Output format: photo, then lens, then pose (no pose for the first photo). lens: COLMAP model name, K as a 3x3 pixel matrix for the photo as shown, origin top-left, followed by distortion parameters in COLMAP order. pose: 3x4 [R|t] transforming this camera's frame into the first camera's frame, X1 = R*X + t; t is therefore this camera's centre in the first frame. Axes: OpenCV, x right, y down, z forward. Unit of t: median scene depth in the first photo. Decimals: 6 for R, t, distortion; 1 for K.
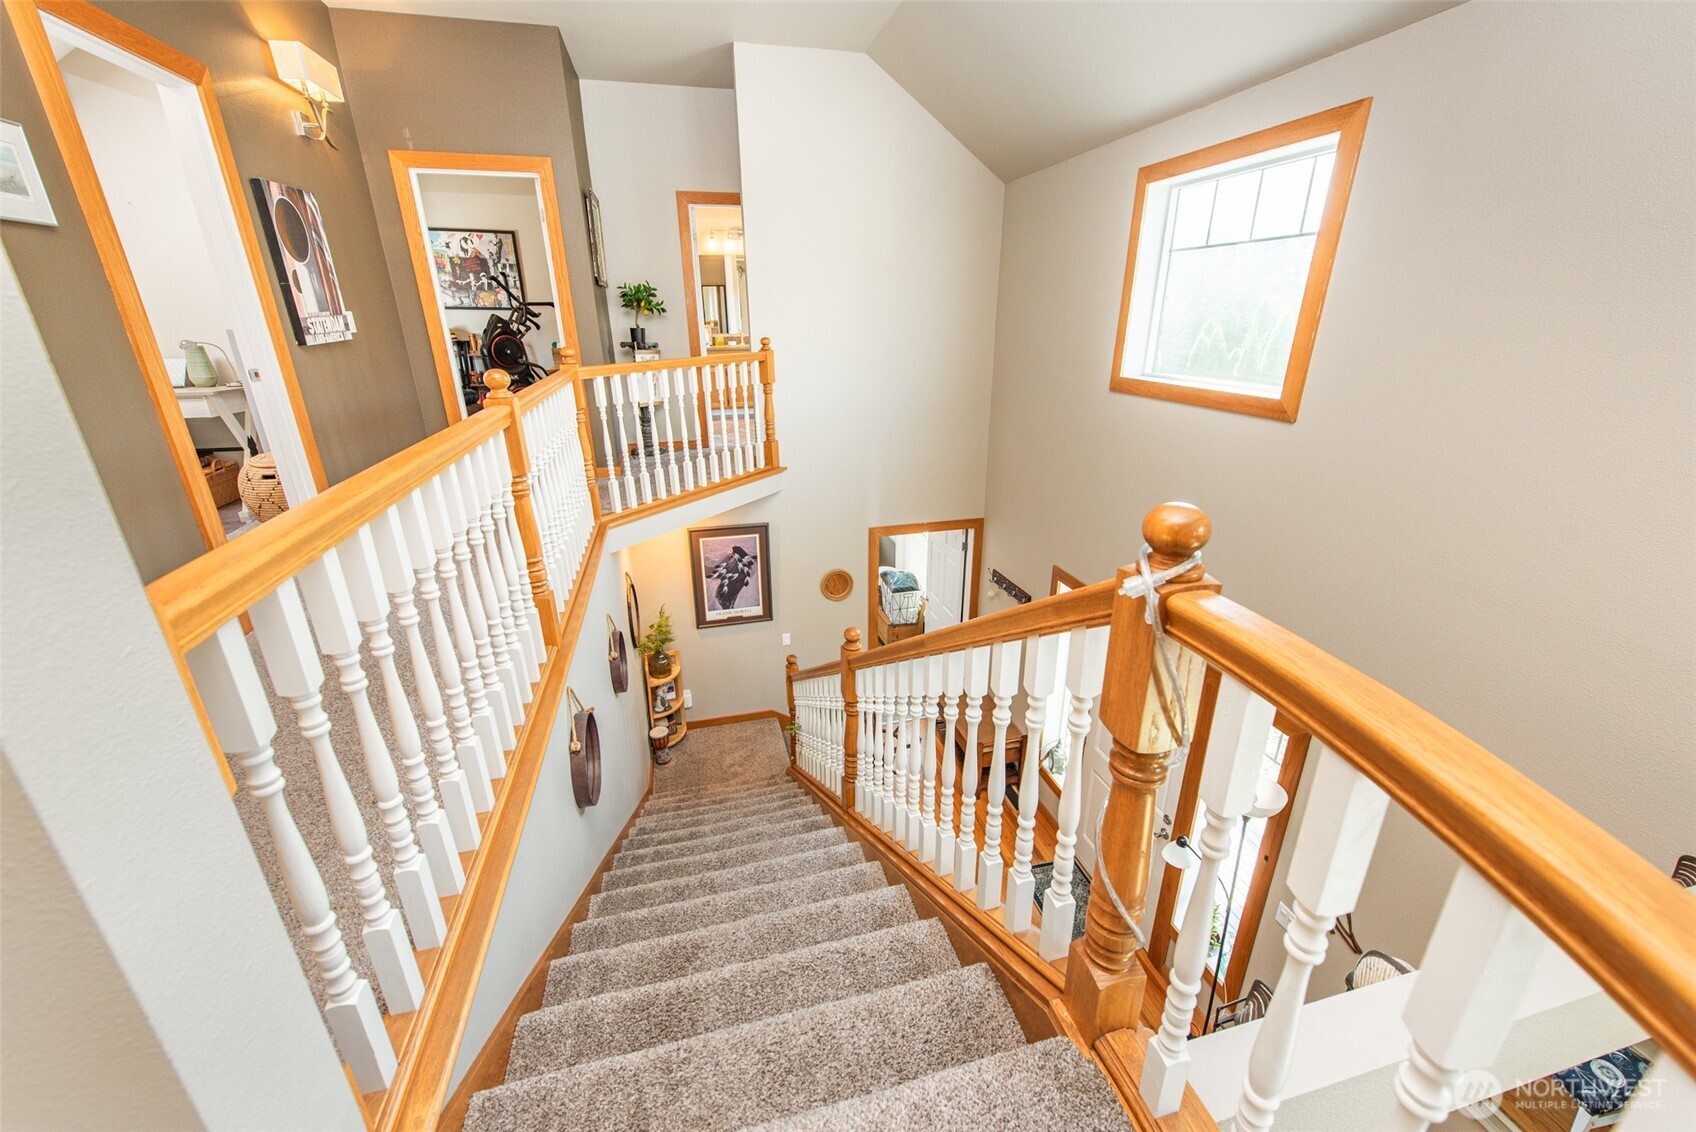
lens RADIAL K [[662.3, 0, 842.8], [0, 662.3, 558.9], [0, 0, 1]] dist [0.013038, -0.003347]
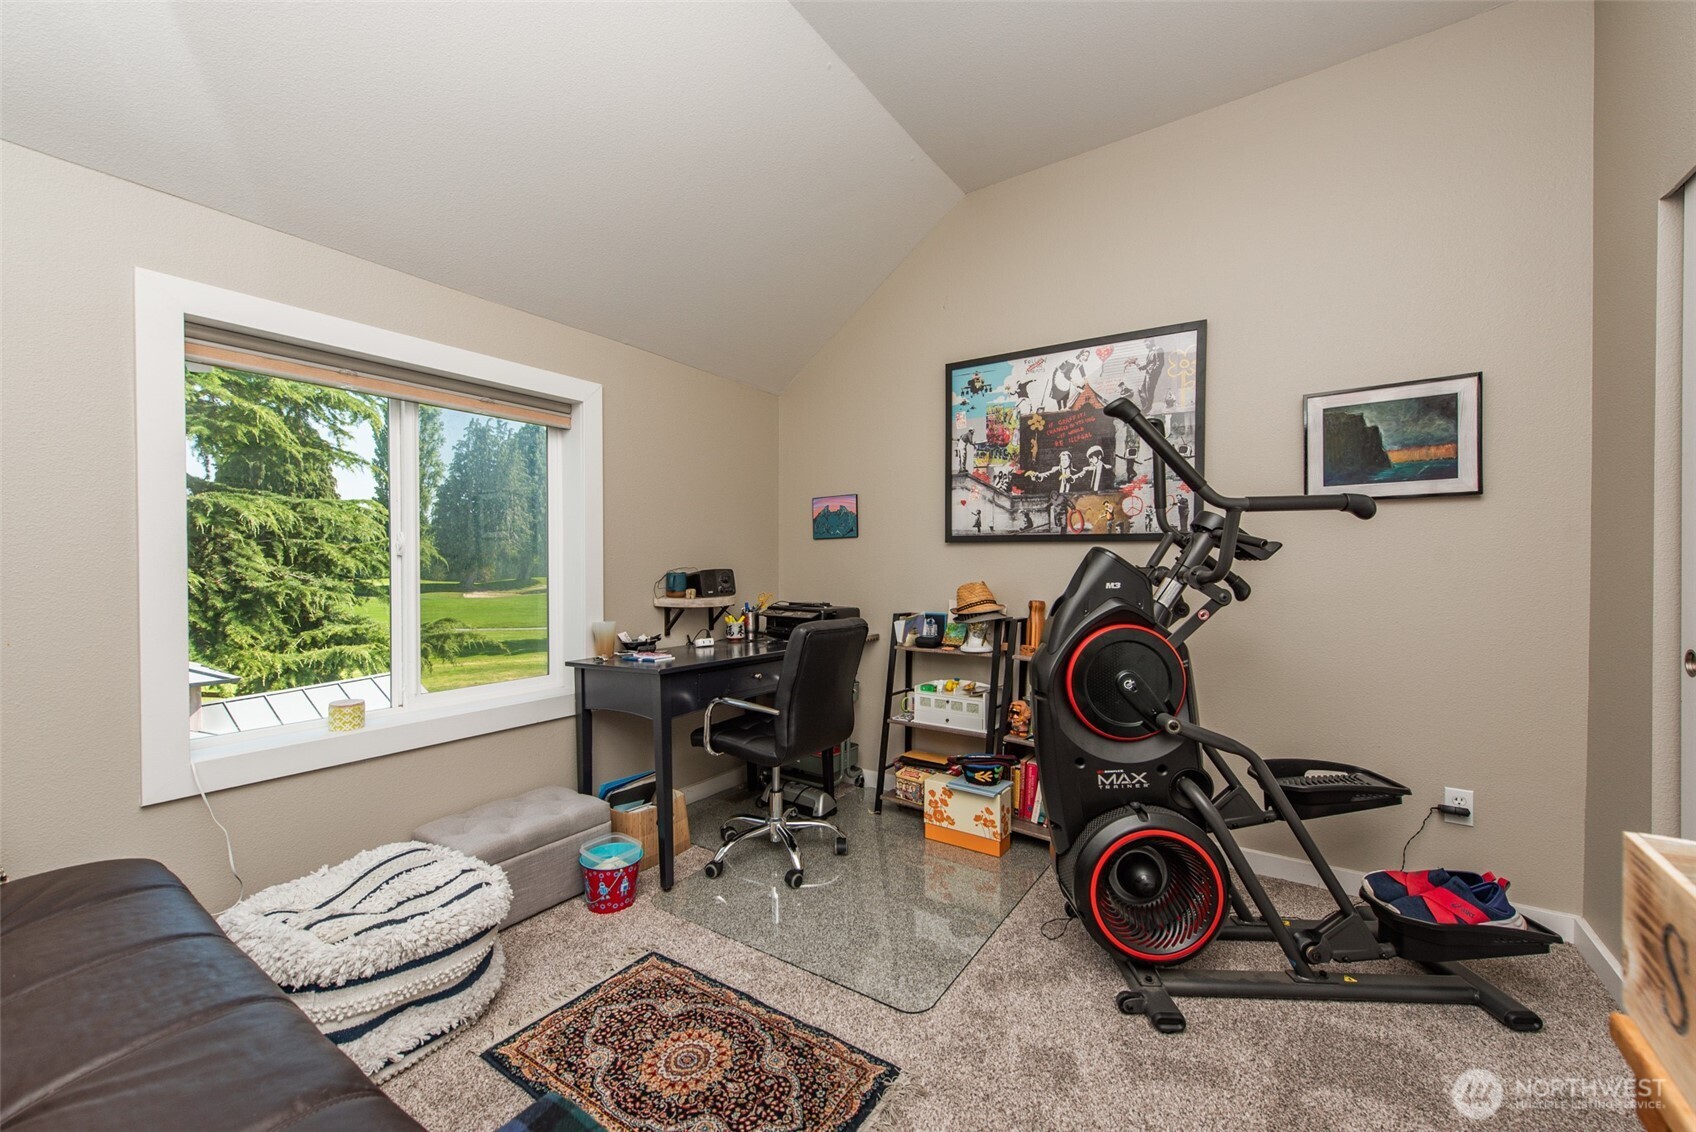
lens RADIAL K [[662.3, 0, 848.4], [0, 662.3, 575.7], [0, 0, 1]] dist [0.013038, -0.003347]
pose [[0.668659, 0.020263, -0.743293, -0.495233], [-0.262923, 0.941494, -0.210856, -0.345926], [0.695534, 0.336420, 0.634866, 0.963508]]
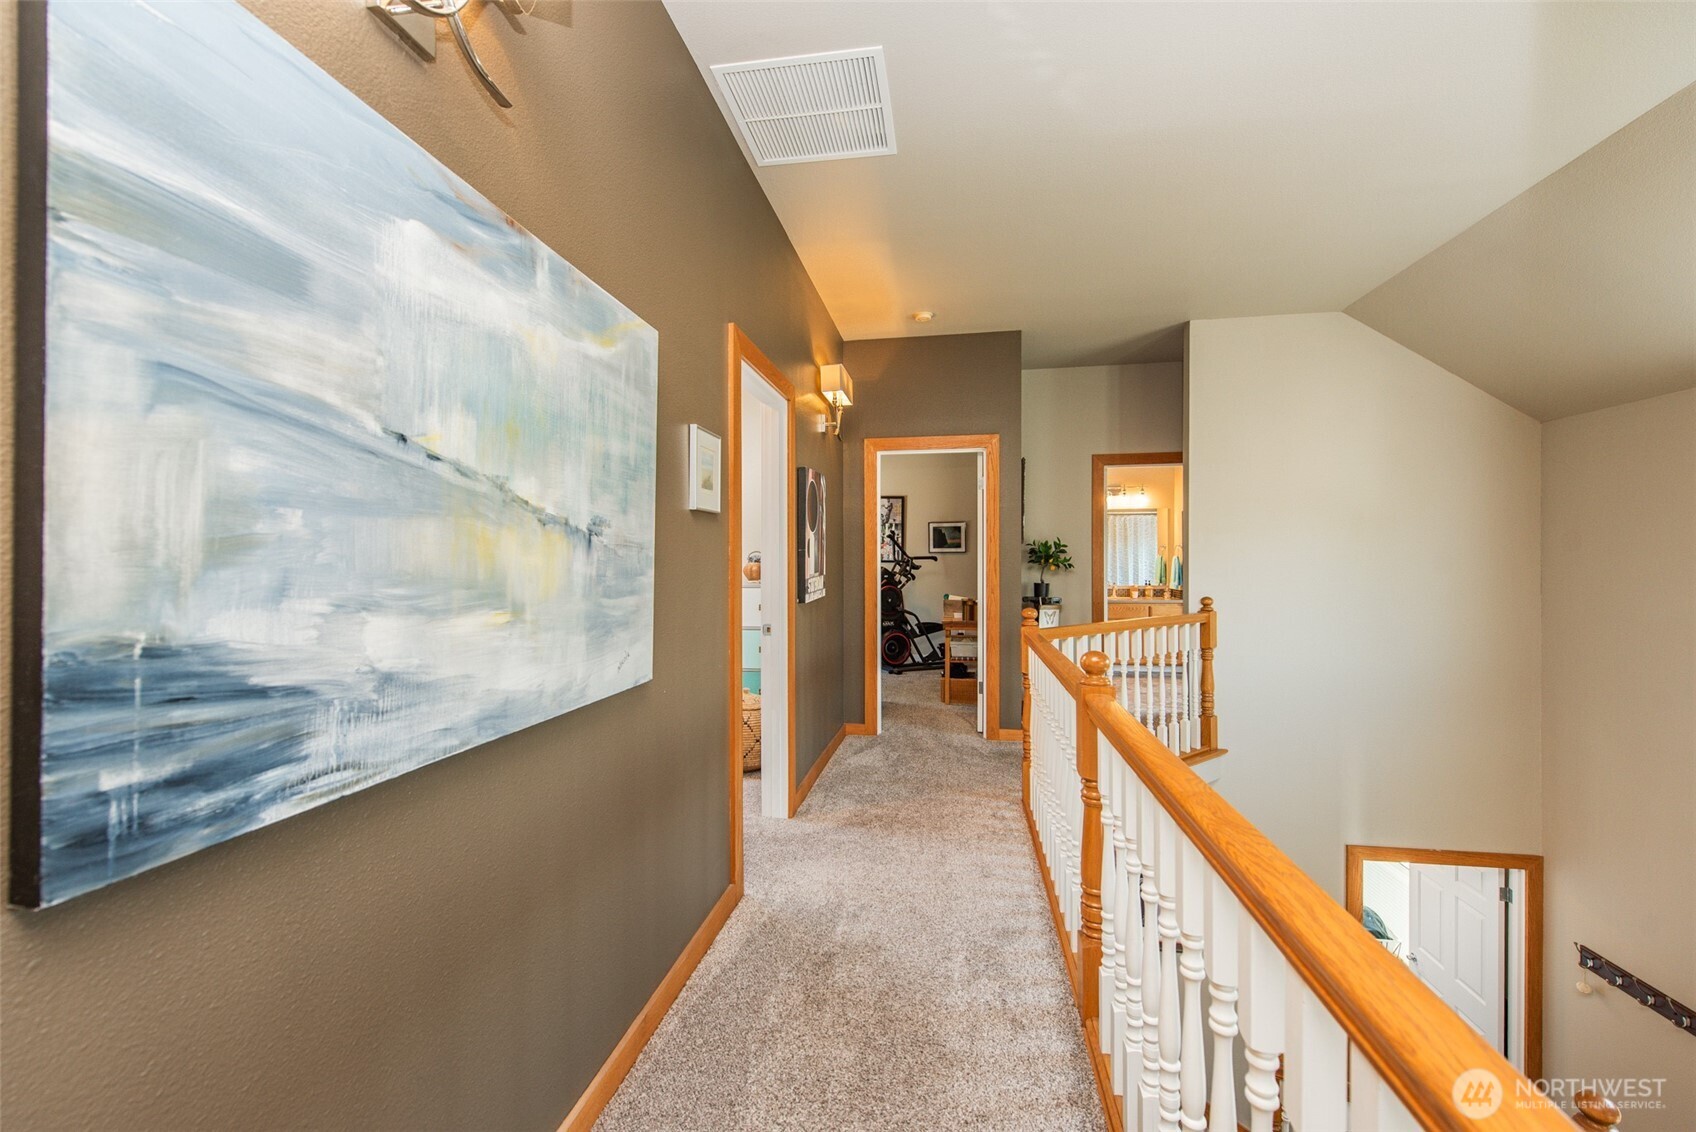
lens RADIAL K [[692.3, 0, 855.1], [0, 692.3, 563.2], [0, 0, 1]] dist [0.002905, -0.000449]
pose [[0.916481, 0.004152, -0.400058, -0.147719], [-0.140942, 0.939193, -0.313133, -0.022124], [0.374431, 0.343365, 0.861337, 0.024694]]
